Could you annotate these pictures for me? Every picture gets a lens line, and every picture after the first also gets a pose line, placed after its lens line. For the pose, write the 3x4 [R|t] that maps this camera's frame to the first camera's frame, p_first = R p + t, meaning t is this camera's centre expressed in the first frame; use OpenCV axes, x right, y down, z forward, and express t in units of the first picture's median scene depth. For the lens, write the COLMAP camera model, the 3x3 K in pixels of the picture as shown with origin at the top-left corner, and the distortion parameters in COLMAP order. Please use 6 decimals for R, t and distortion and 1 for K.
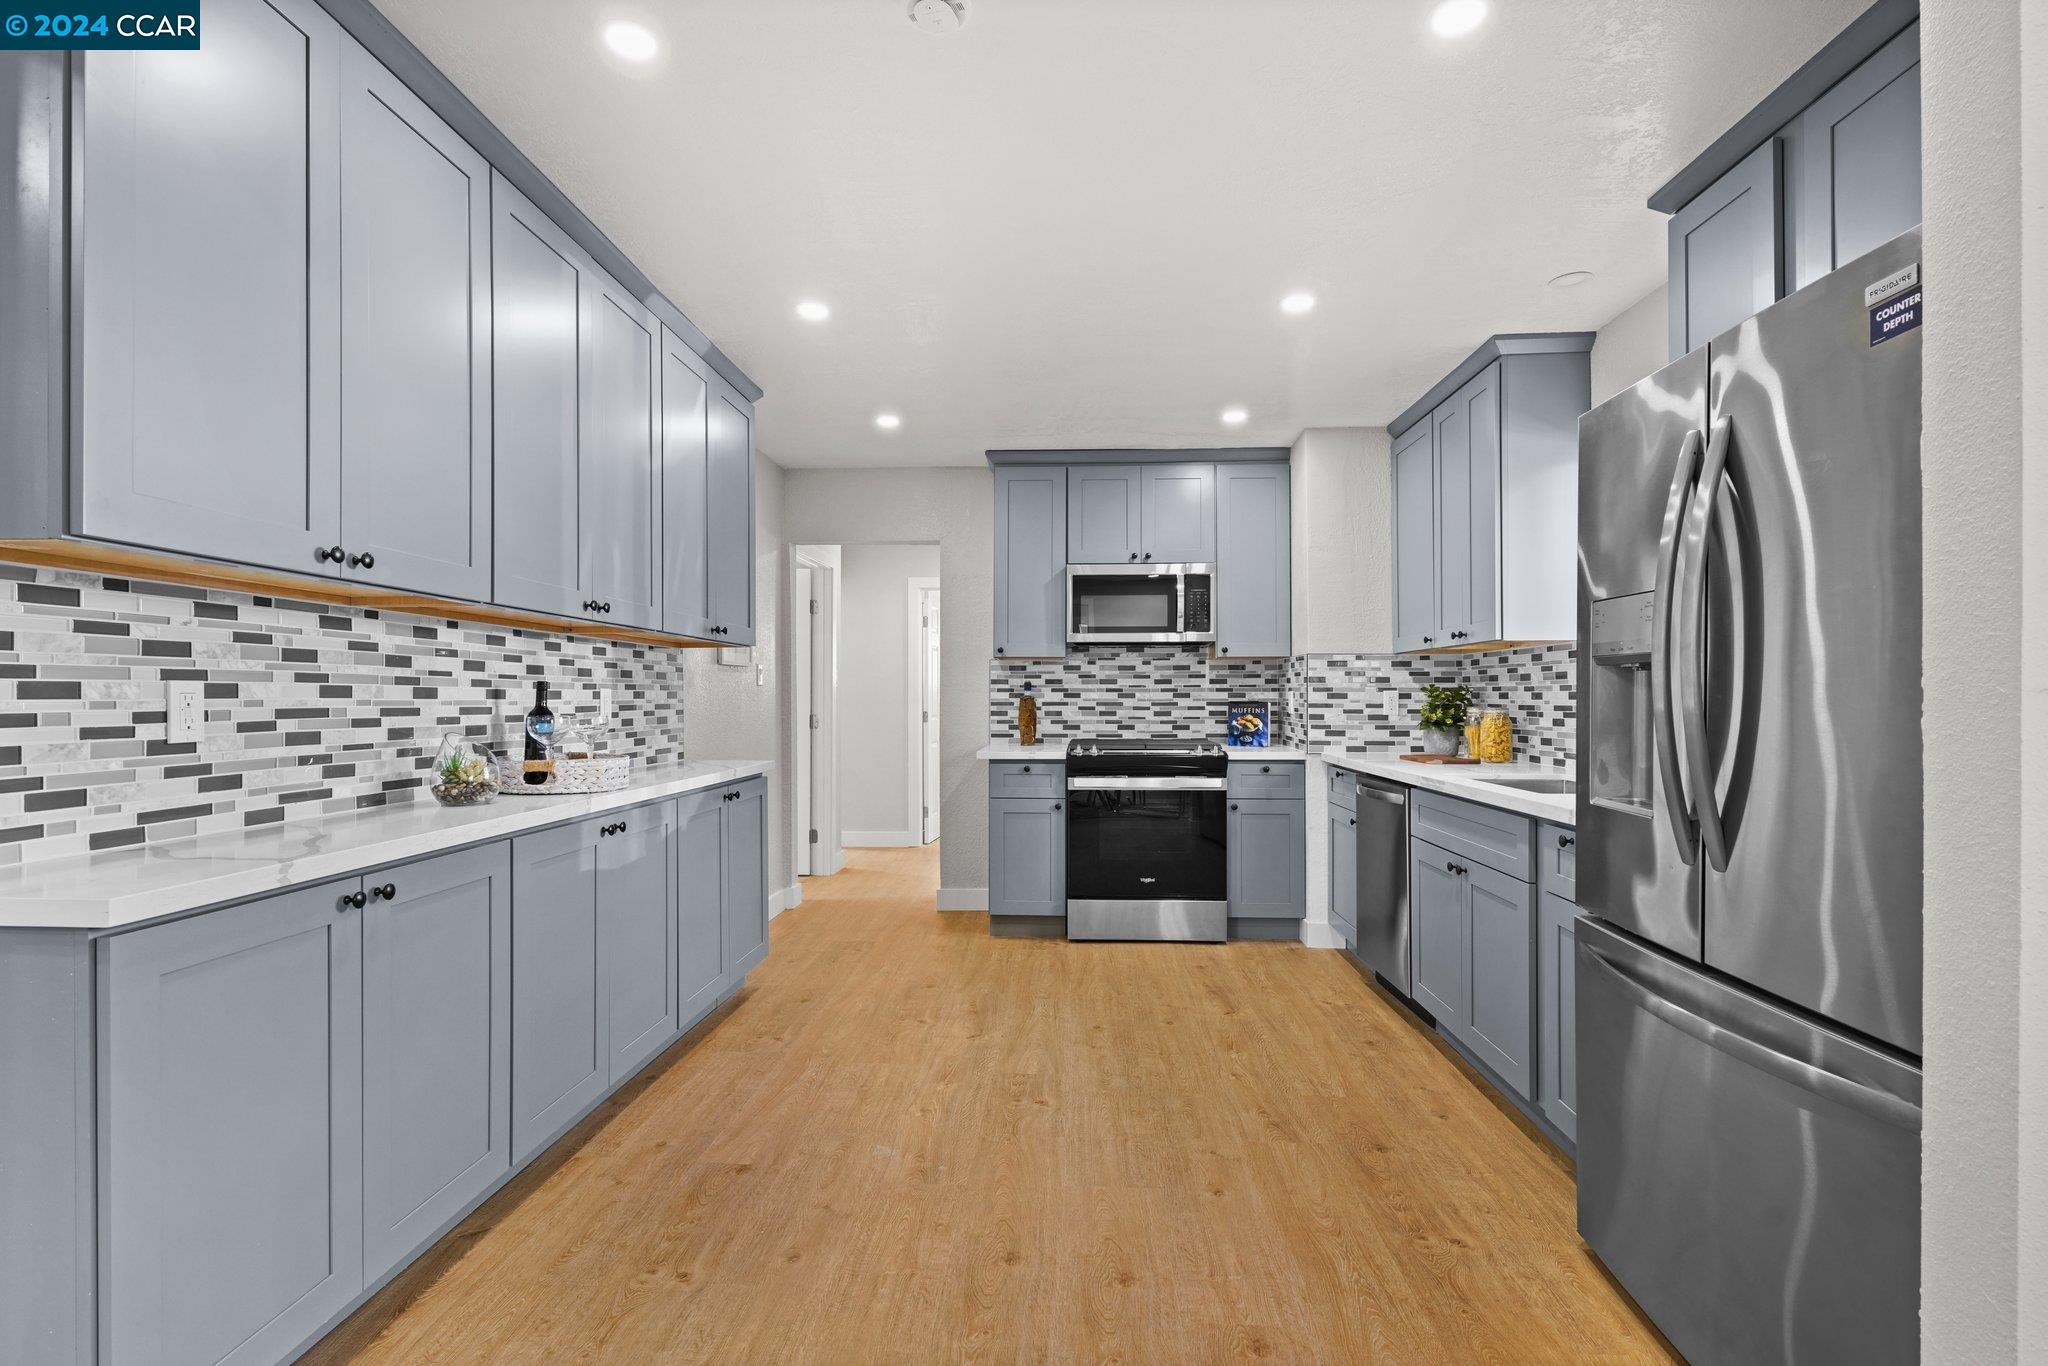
lens RADIAL K [[986.9, 0, 1023.4], [0, 986.9, 698.3], [0, 0, 1]] dist [0.003549, -0.003313]
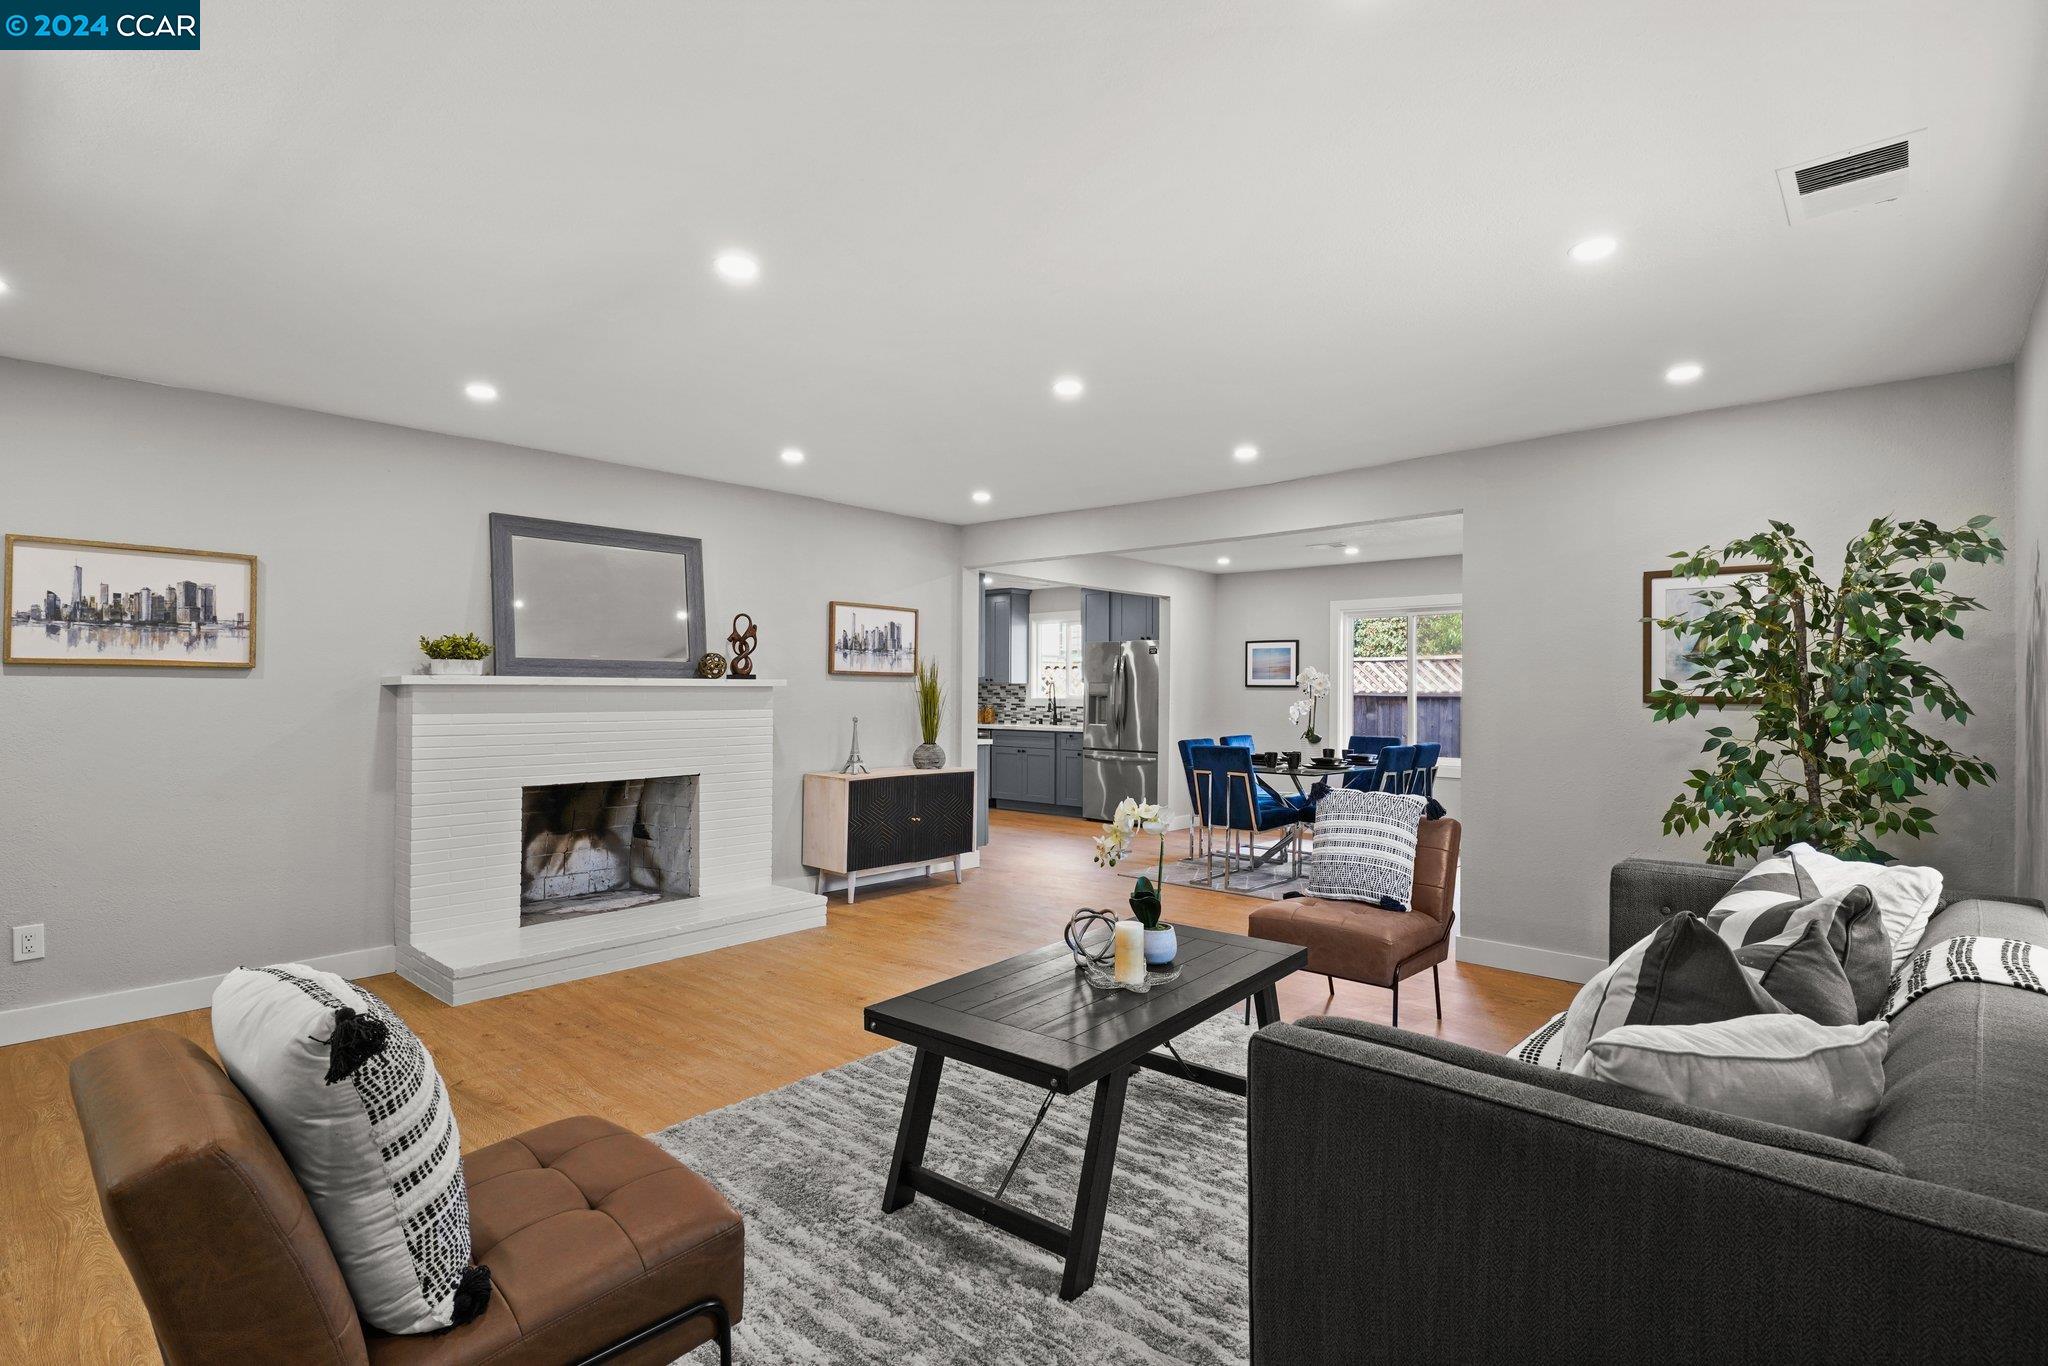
lens RADIAL K [[986.9, 0, 1032.9], [0, 986.9, 682.8], [0, 0, 1]] dist [0.003549, -0.003313]
pose [[0.625049, 0.012389, 0.780487, -1.808812], [-0.004891, 0.999917, -0.011955, -0.020713], [-0.780570, 0.003655, 0.625058, -0.968116]]
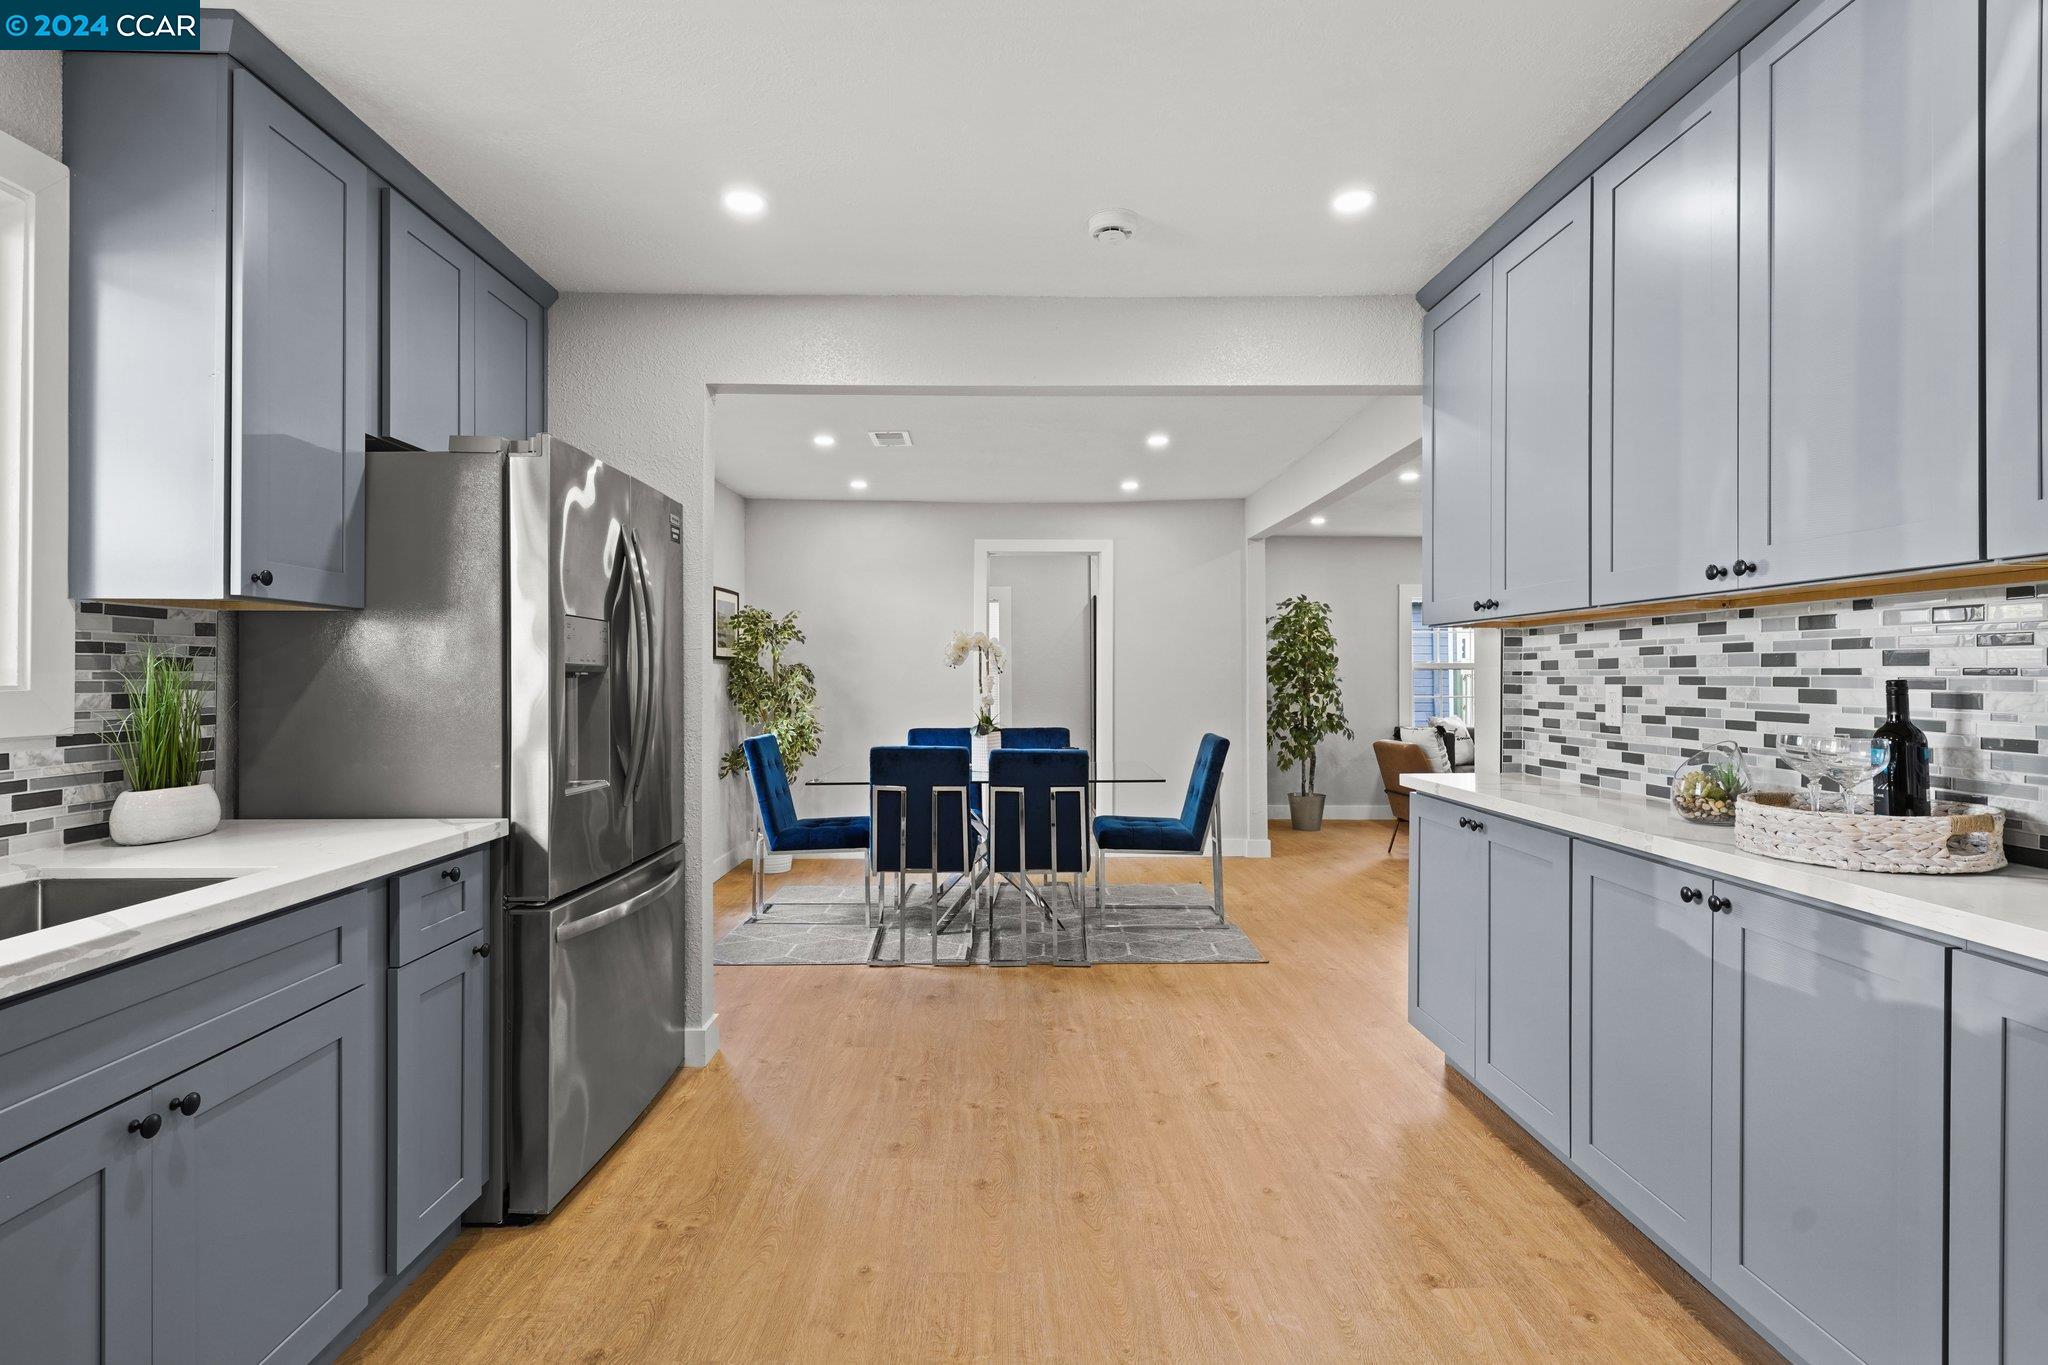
lens RADIAL K [[986.9, 0, 1007.2], [0, 986.9, 662.0], [0, 0, 1]] dist [0.003549, -0.003313]
pose [[-0.998119, -0.000089, -0.061302, 0.074889], [0.000766, 0.999903, -0.013932, -0.015133], [0.061298, -0.013953, -0.998022, 1.167727]]
